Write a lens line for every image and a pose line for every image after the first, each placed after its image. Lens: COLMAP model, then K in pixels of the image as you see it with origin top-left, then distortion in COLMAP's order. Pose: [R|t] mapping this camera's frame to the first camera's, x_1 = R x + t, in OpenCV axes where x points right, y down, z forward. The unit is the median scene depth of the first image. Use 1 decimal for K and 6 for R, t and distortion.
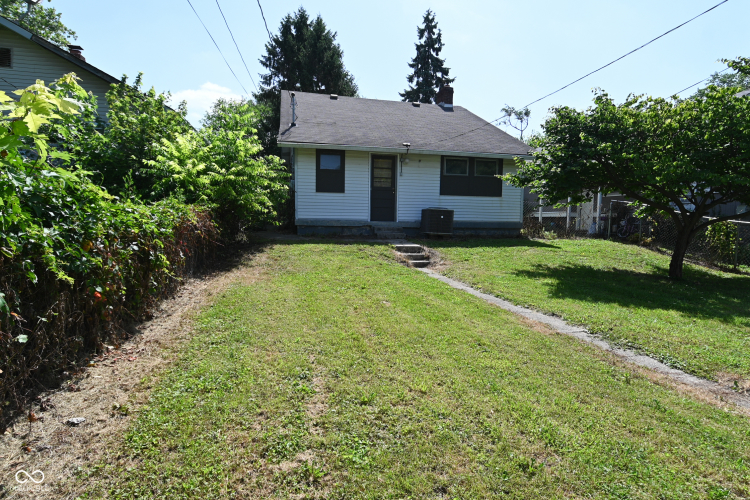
lens RADIAL K [[398.0, 0, 378.1], [0, 398.0, 245.7], [0, 0, 1]] dist [0.014261, -0.025518]
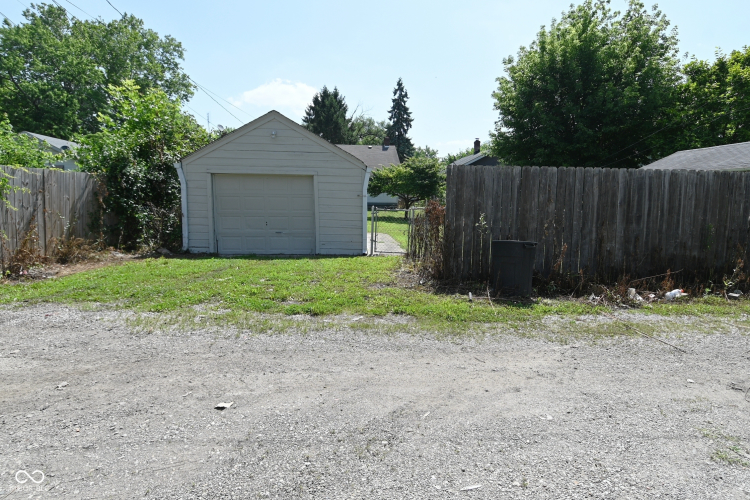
lens RADIAL K [[398.0, 0, 378.1], [0, 398.0, 245.7], [0, 0, 1]] dist [0.014261, -0.025518]
pose [[0.988591, 0.013063, -0.150056, 0.918725], [-0.006819, 0.999092, 0.042052, 0.157541], [0.150469, -0.040549, 0.987783, -2.209412]]
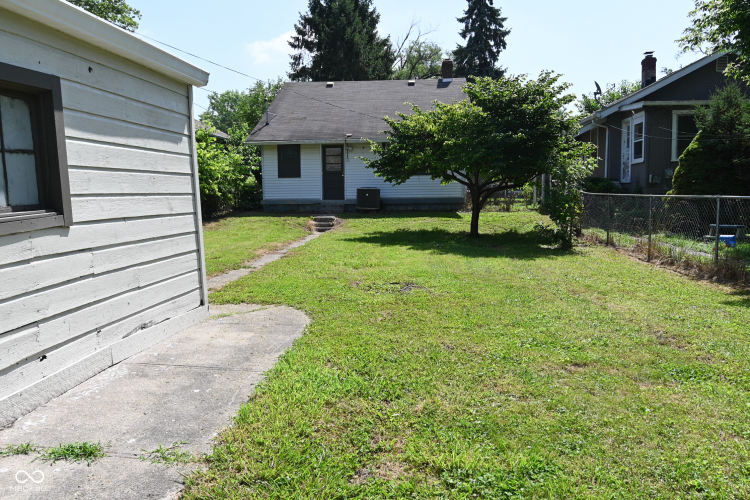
lens RADIAL K [[612.9, 0, 378.1], [0, 612.9, 243.1], [0, 0, 1]] dist [-0.001273, -0.004512]
pose [[0.952942, -0.005082, -0.303110, 0.956767], [0.005086, 0.999987, -0.000777, 0.098036], [0.303110, -0.000801, 0.952955, -0.986926]]
